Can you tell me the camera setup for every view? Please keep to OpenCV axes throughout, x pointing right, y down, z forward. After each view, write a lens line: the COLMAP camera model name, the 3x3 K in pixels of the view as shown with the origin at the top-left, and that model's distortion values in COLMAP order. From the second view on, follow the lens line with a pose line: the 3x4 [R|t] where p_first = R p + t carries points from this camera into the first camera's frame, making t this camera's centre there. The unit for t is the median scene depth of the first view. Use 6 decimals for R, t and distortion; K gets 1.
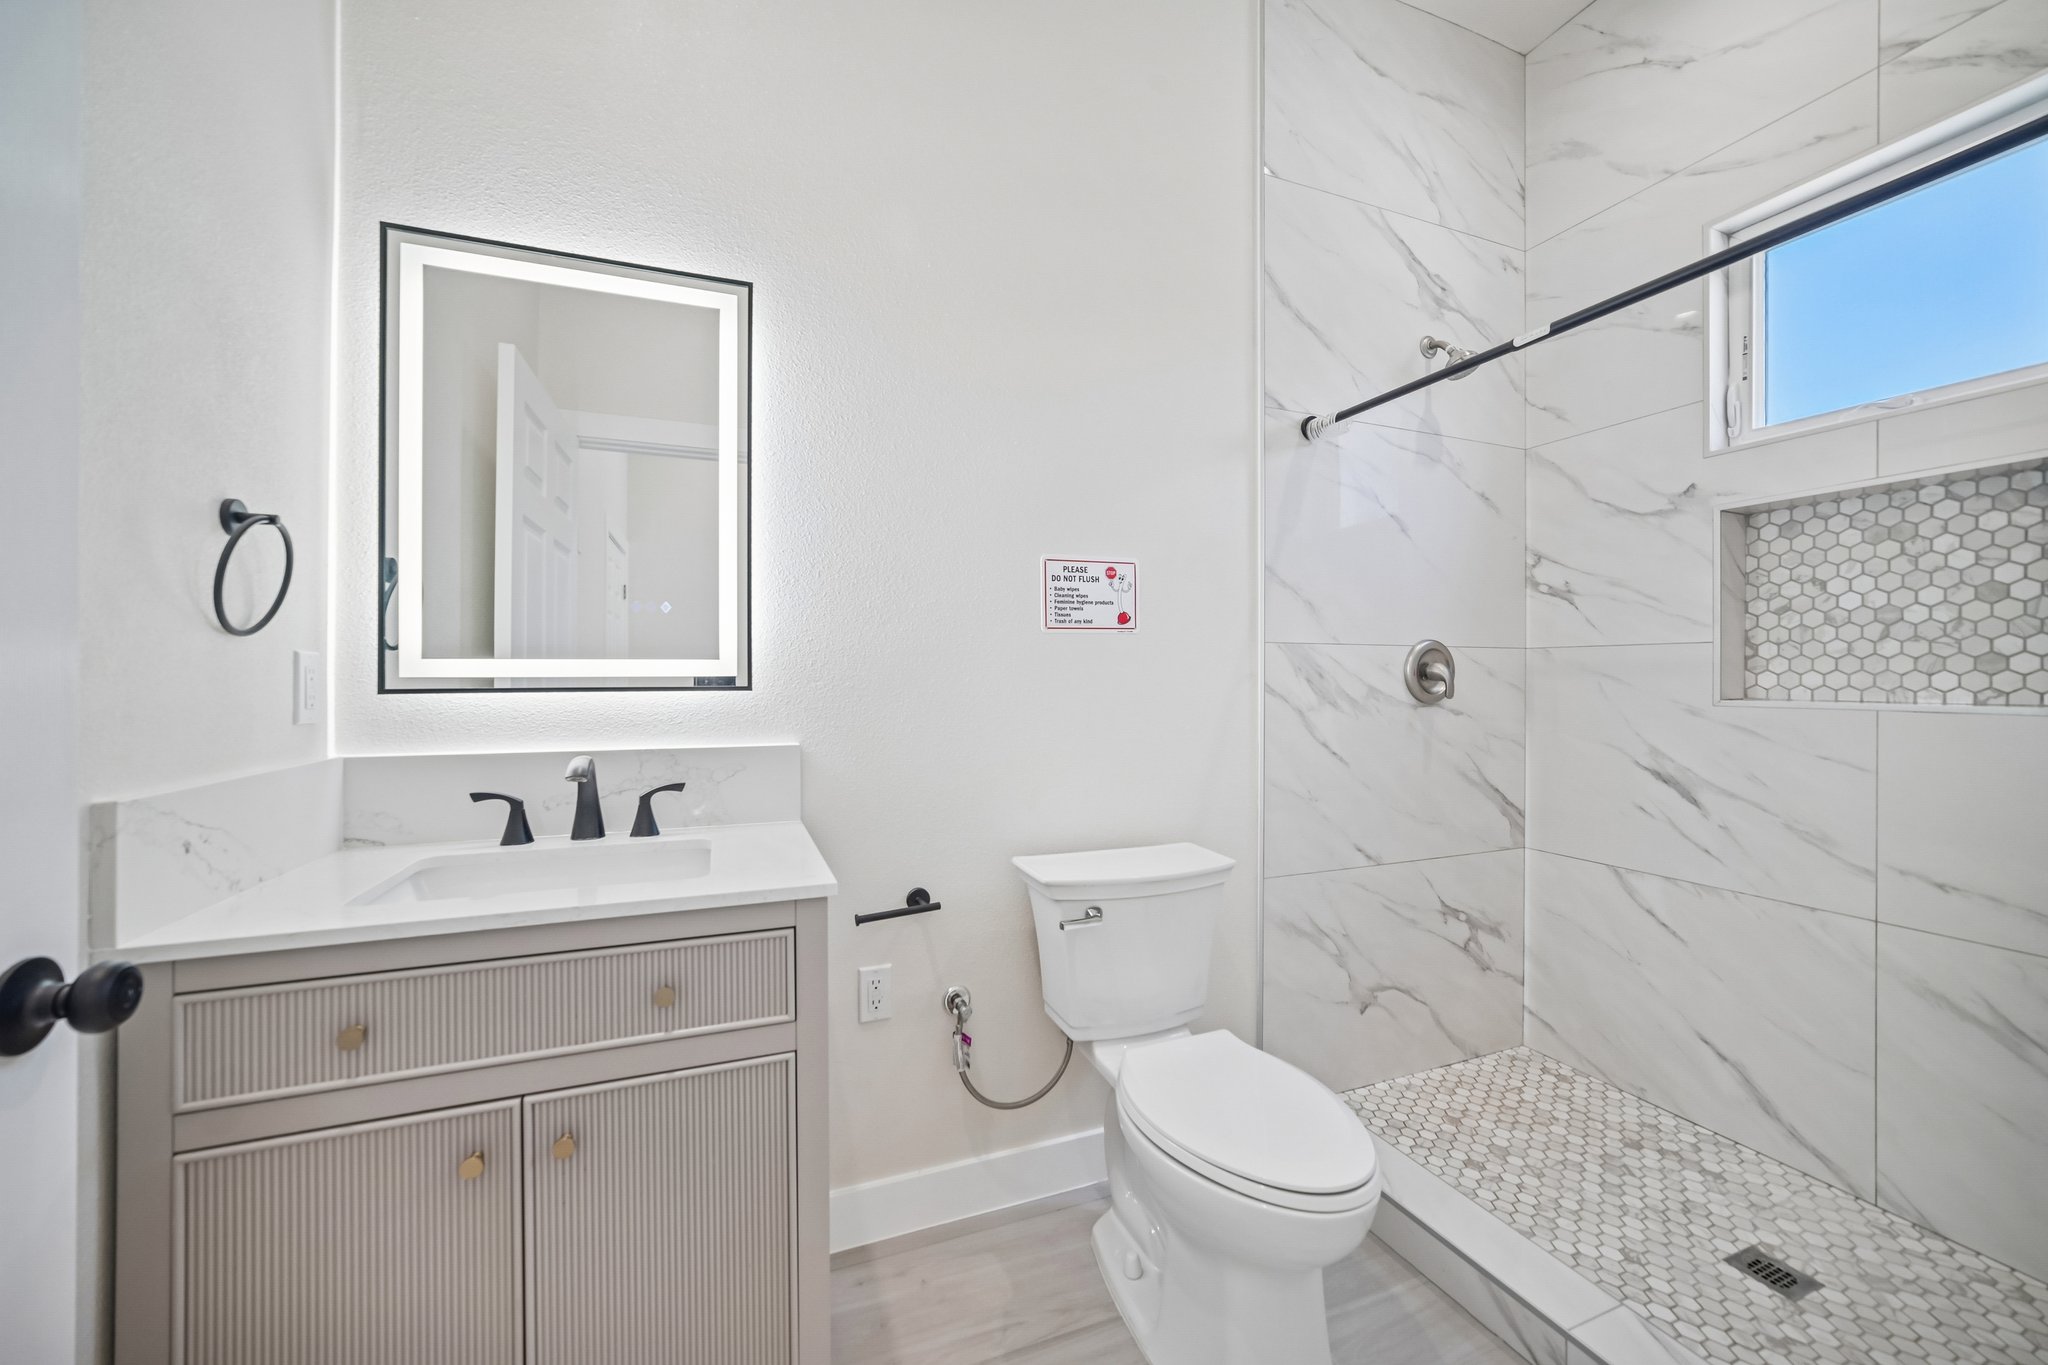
lens RADIAL K [[784.3, 0, 1041.2], [0, 784.3, 664.5], [0, 0, 1]] dist [-0.022736, 0.000407]
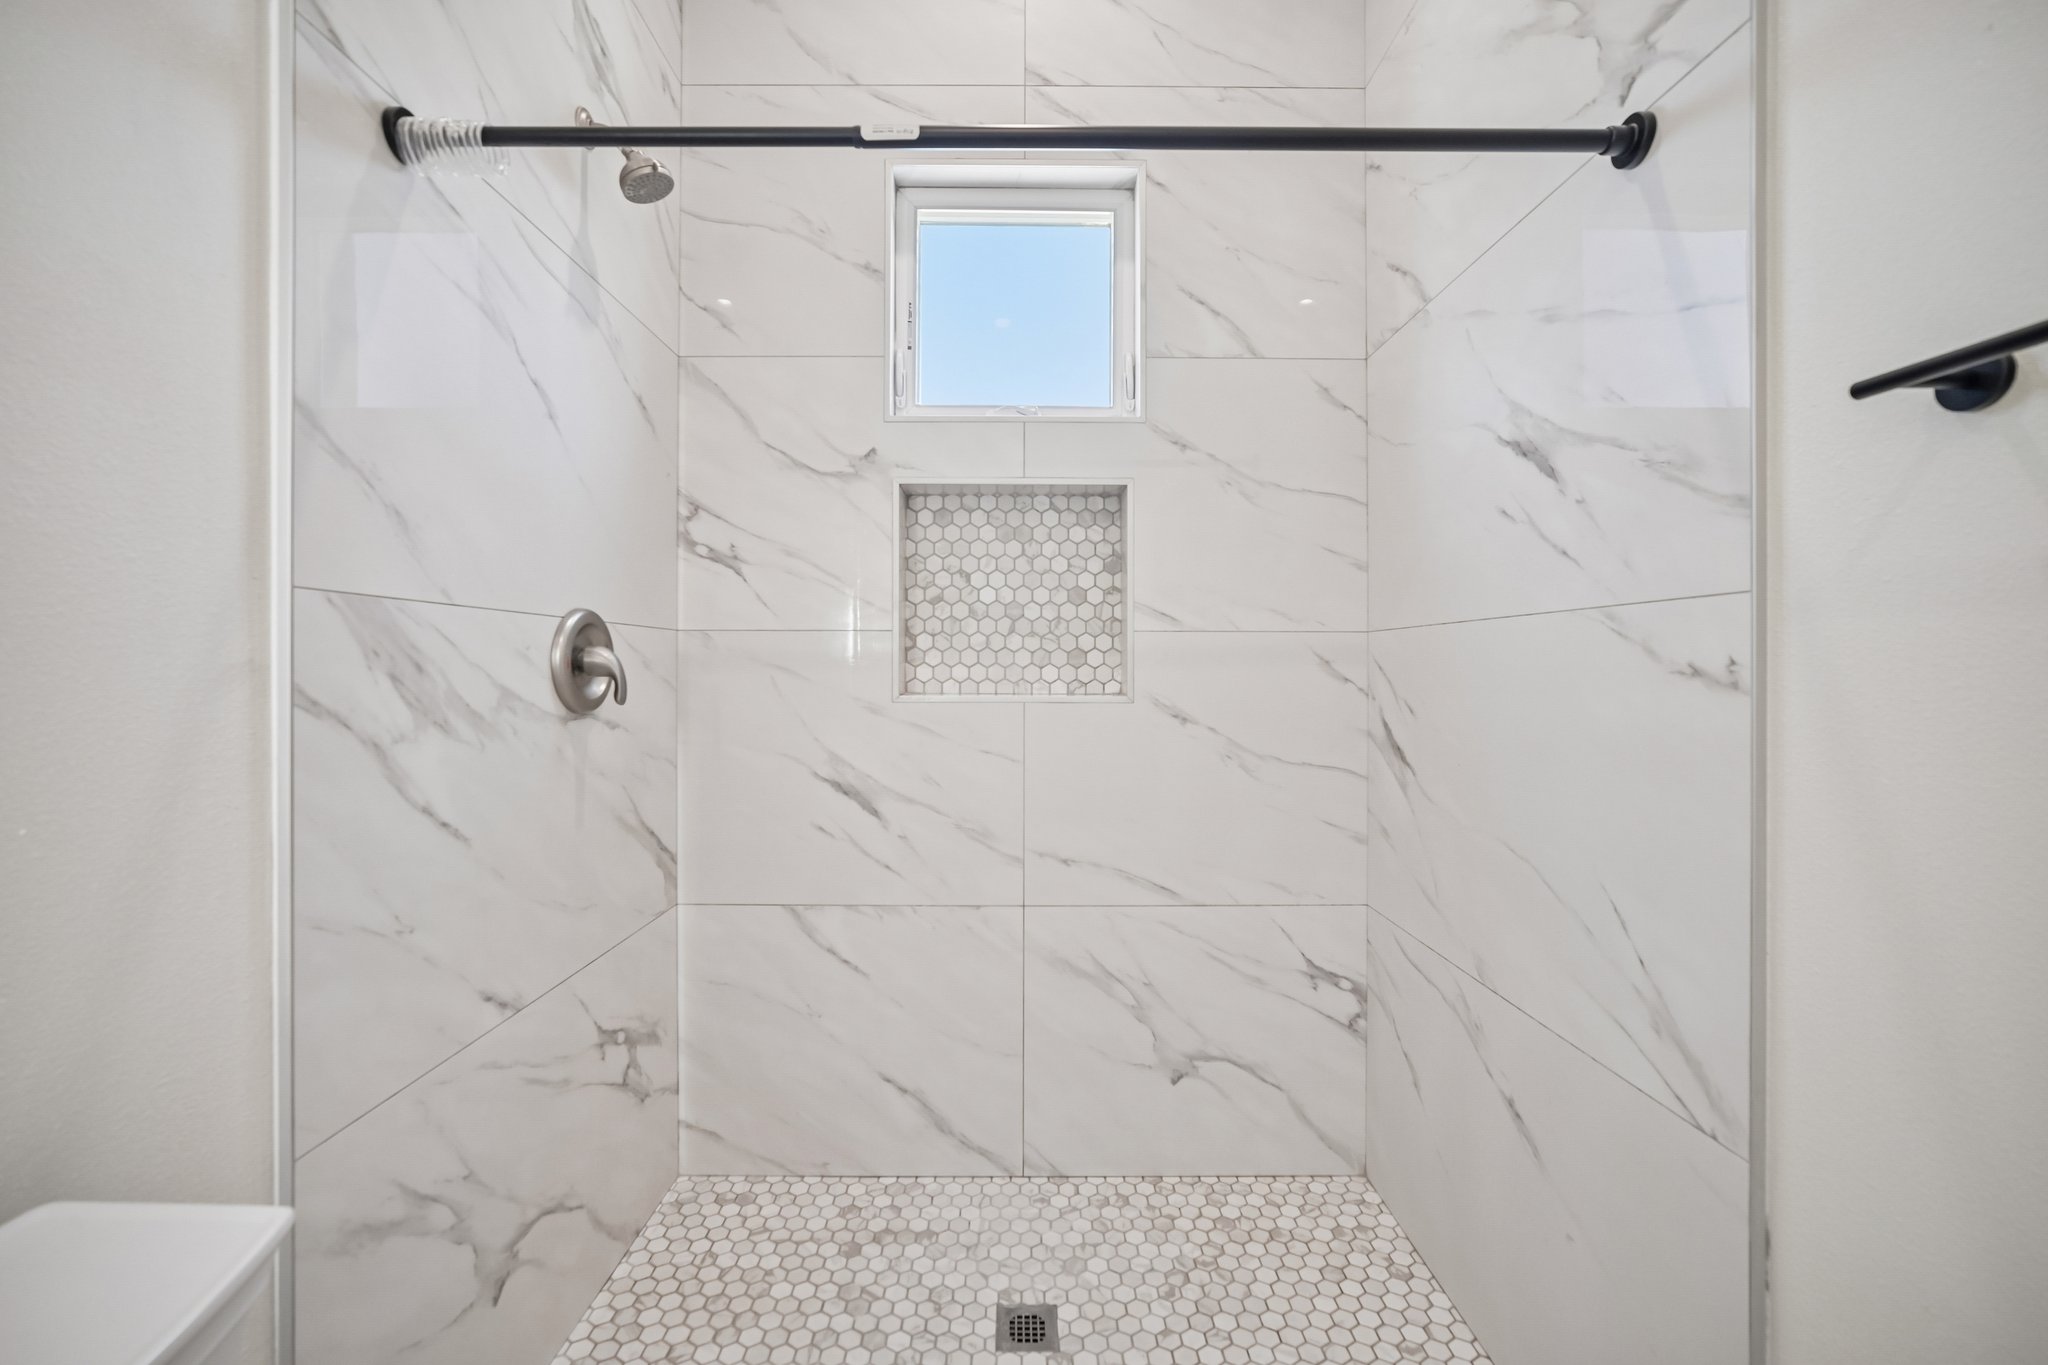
lens RADIAL K [[853.8, 0, 1028.4], [0, 853.8, 672.0], [0, 0, 1]] dist [-0.027489, 0.015808]
pose [[0.399472, -0.004297, 0.916735, 0.032321], [-0.015473, 0.999815, 0.011429, 0.005137], [-0.916615, -0.018750, 0.399332, 0.465793]]
